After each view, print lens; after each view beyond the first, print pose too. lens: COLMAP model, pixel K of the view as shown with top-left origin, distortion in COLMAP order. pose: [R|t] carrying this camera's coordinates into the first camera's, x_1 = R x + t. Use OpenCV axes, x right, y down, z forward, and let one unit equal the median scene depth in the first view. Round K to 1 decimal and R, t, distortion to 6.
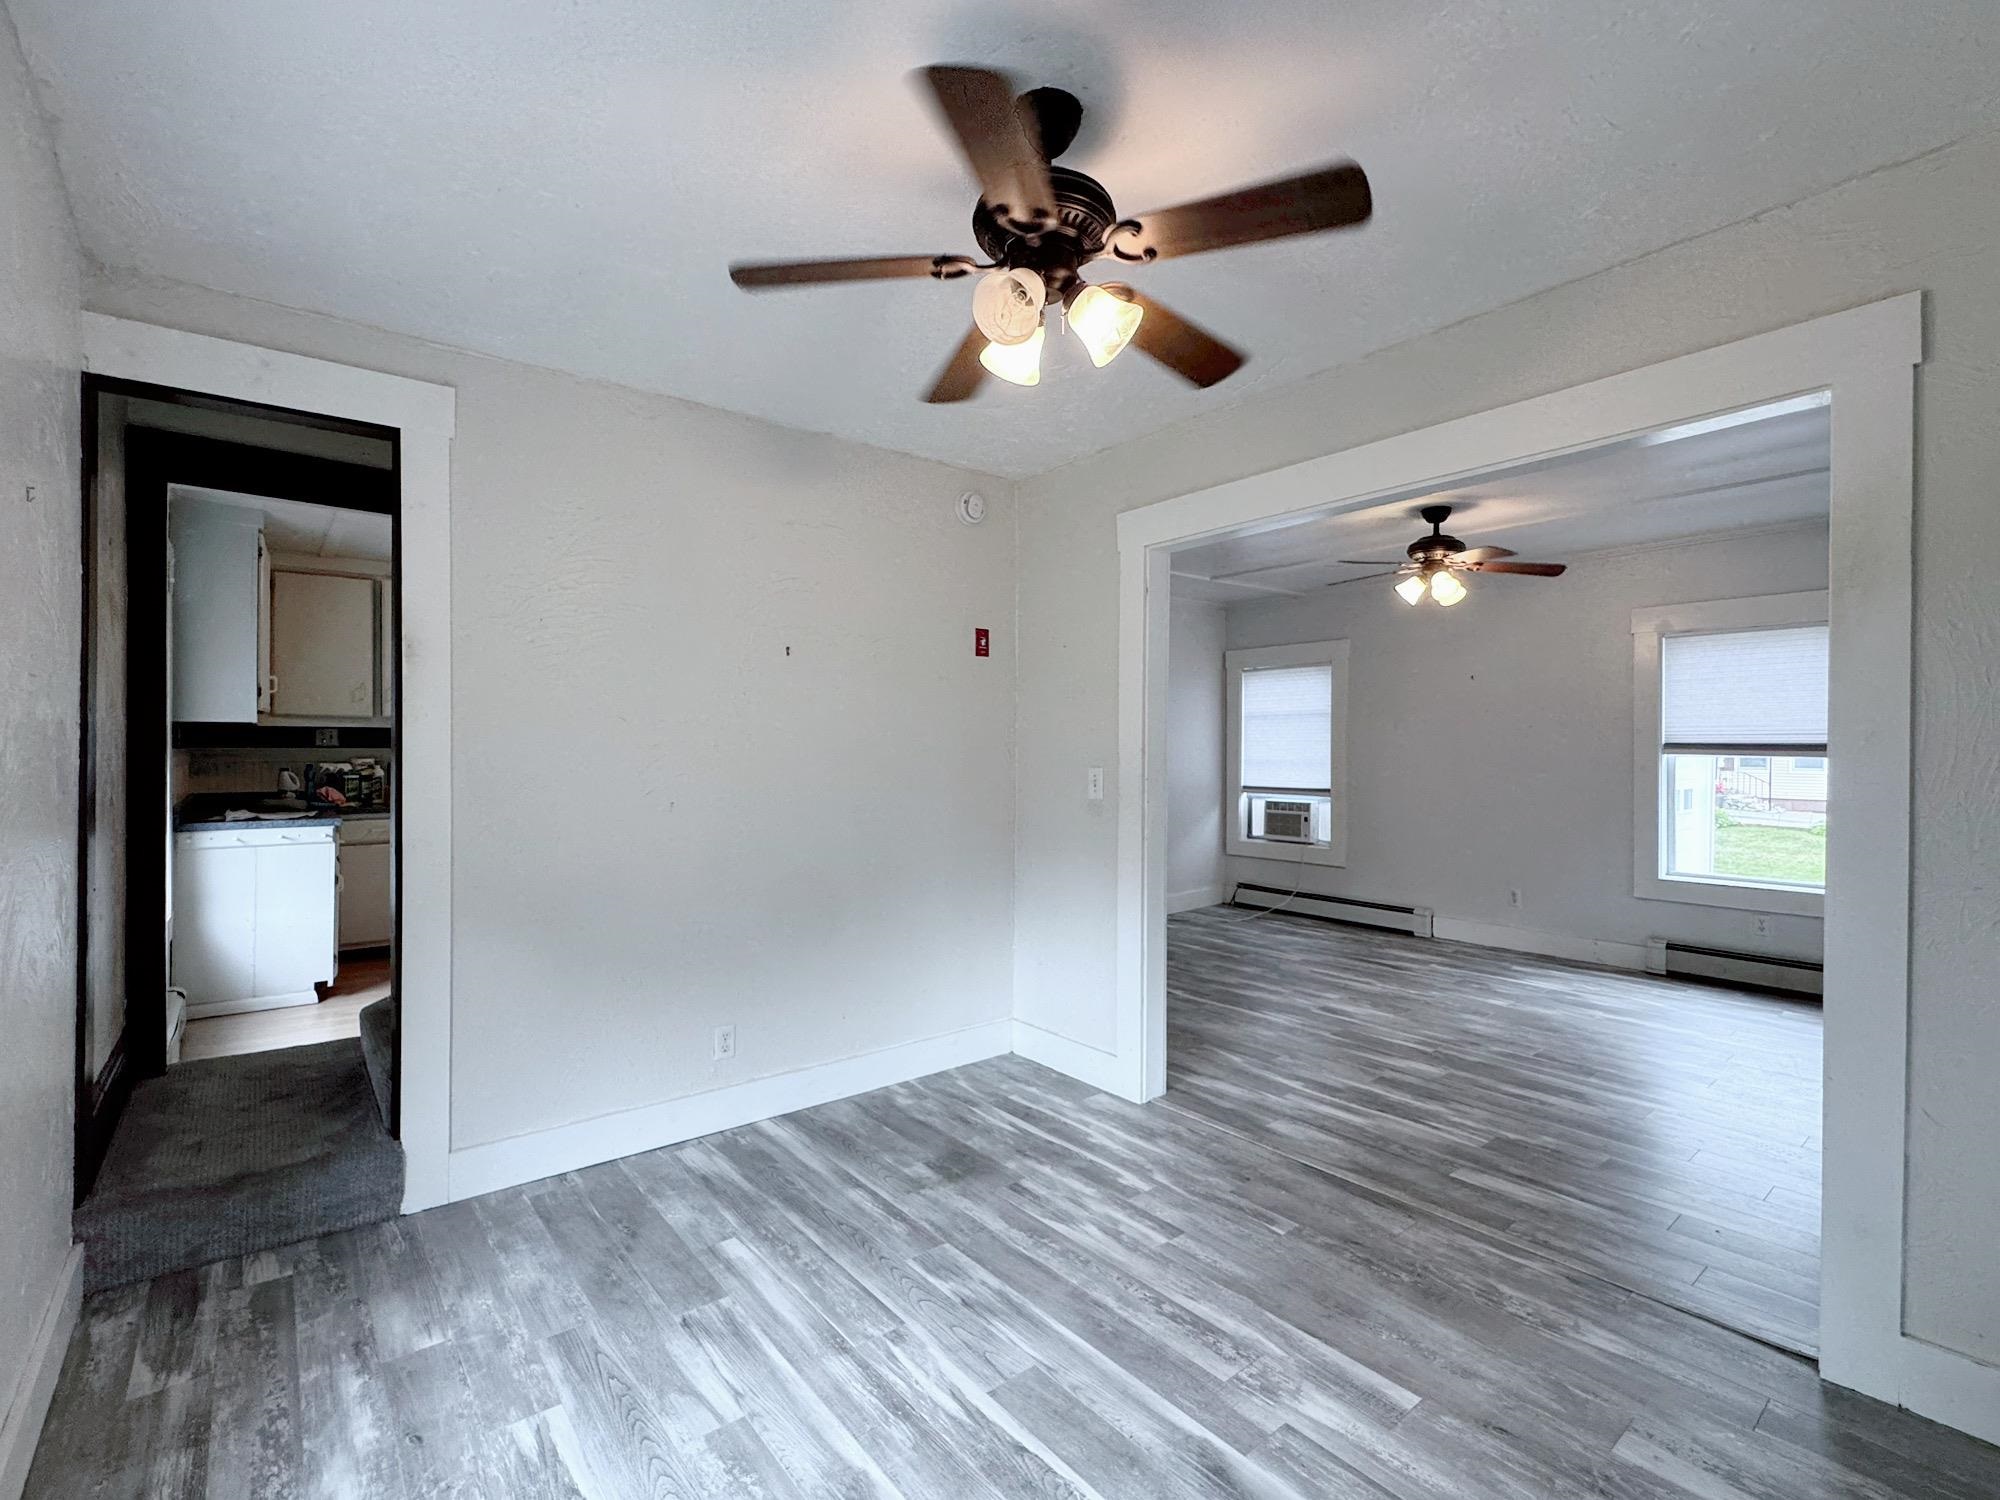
lens RADIAL K [[905.7, 0, 1011.4], [0, 905.7, 752.8], [0, 0, 1]] dist [-0.000935, -0.000335]
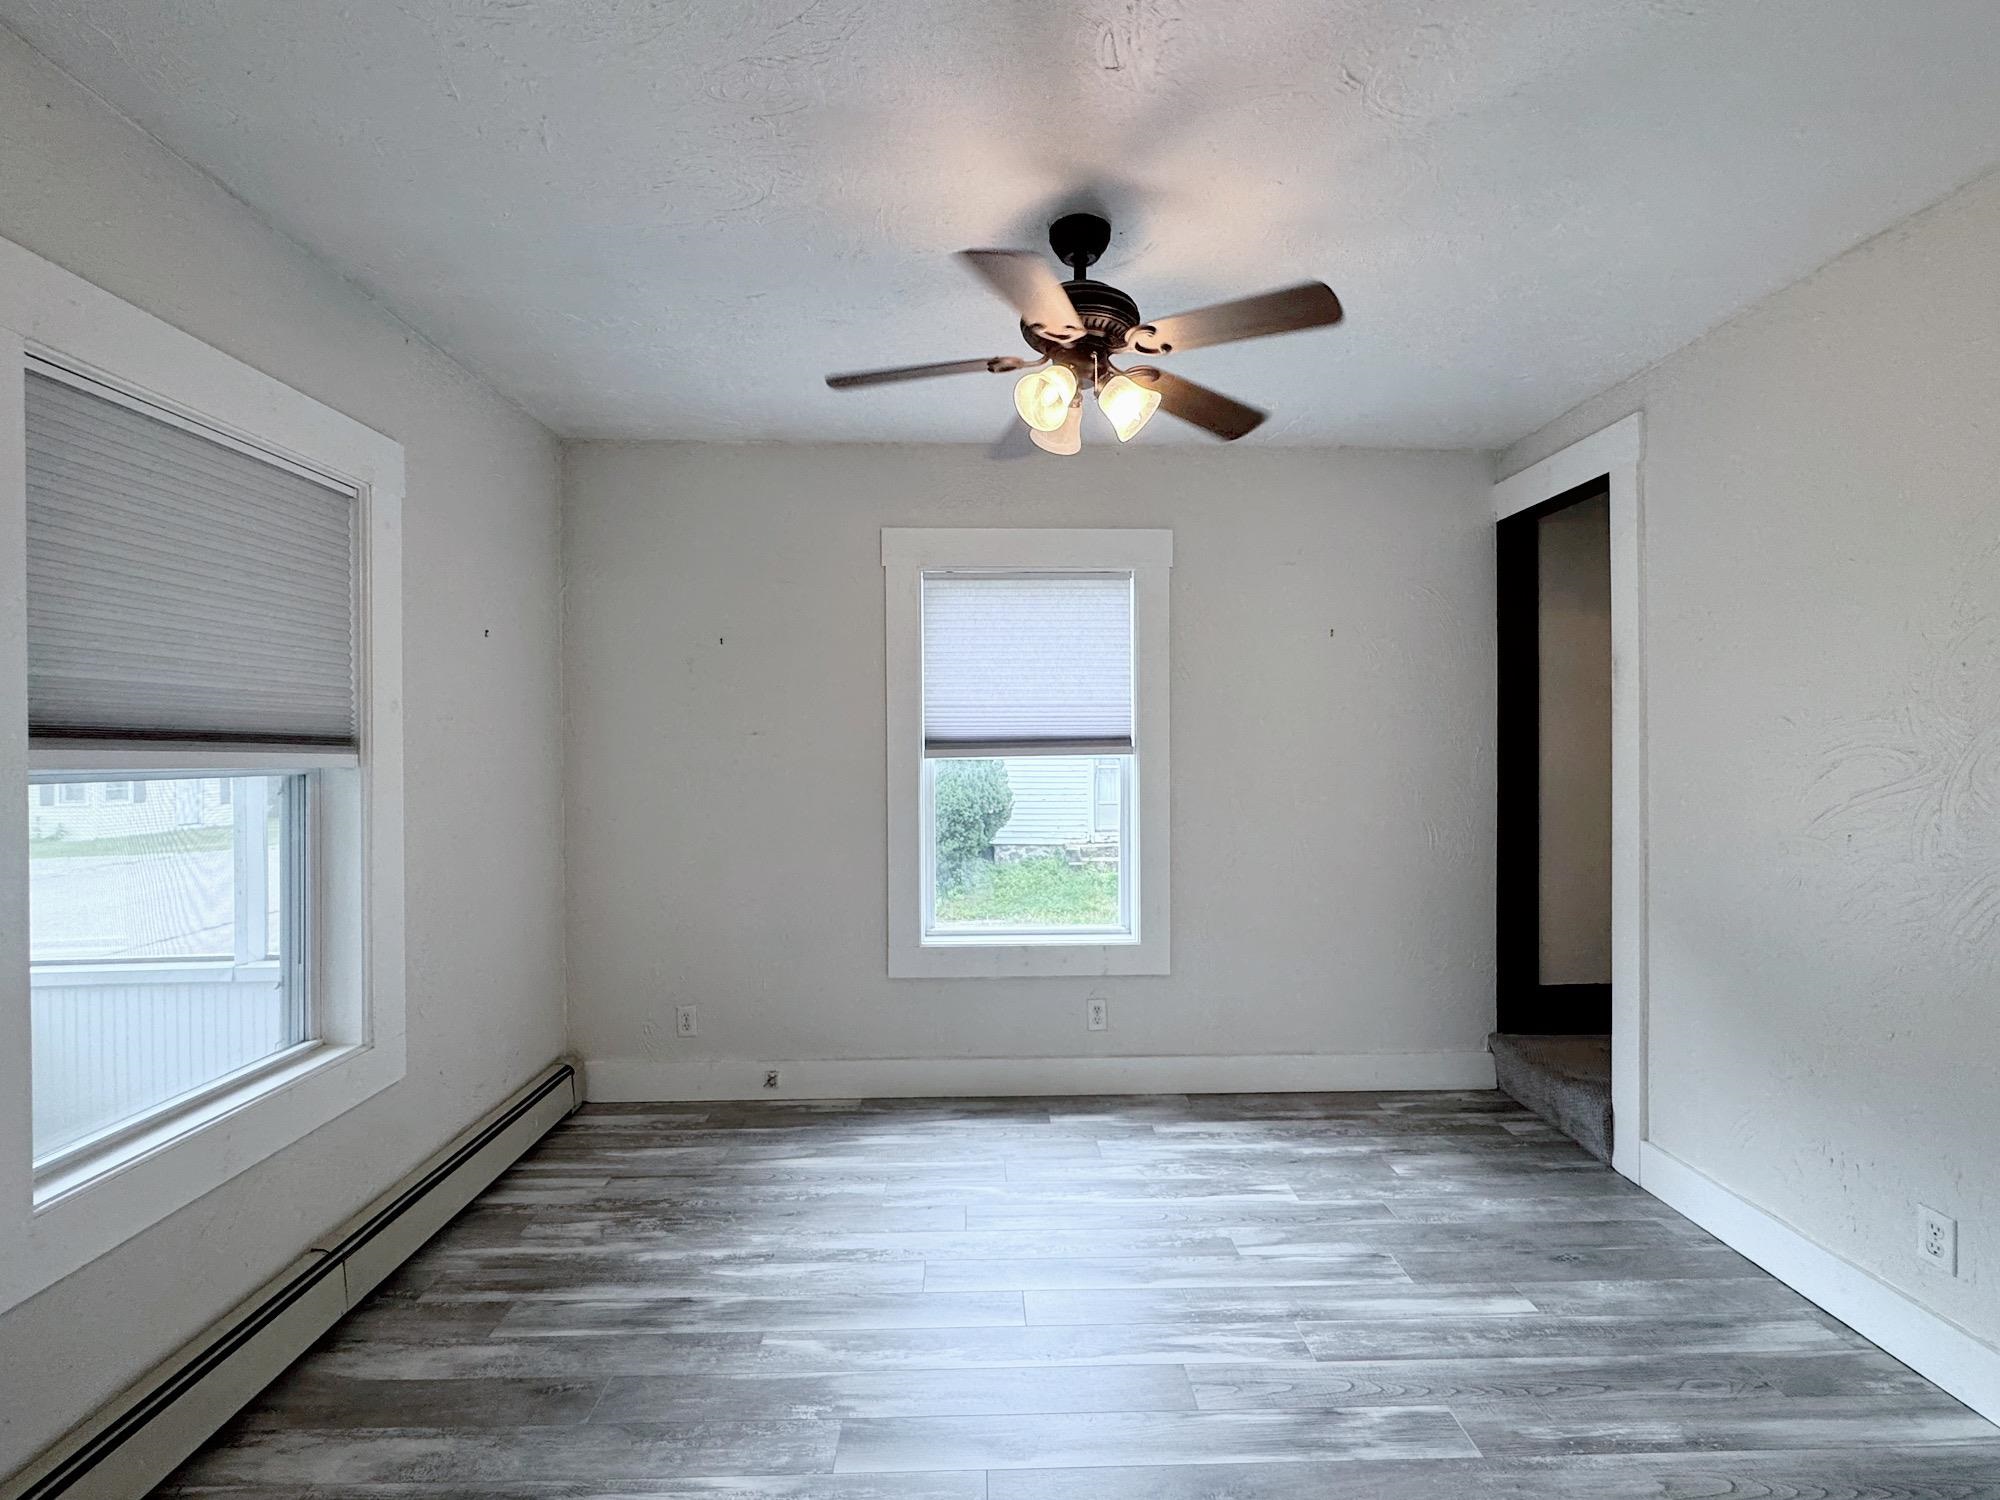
lens RADIAL K [[902.5, 0, 994.8], [0, 902.5, 745.8], [0, 0, 1]] dist [-0.001637, -0.000186]
pose [[-0.616825, 0.001627, -0.787099, 0.710506], [-0.004675, 0.999973, 0.005731, -0.022459], [0.787087, 0.007215, -0.616800, 1.104616]]
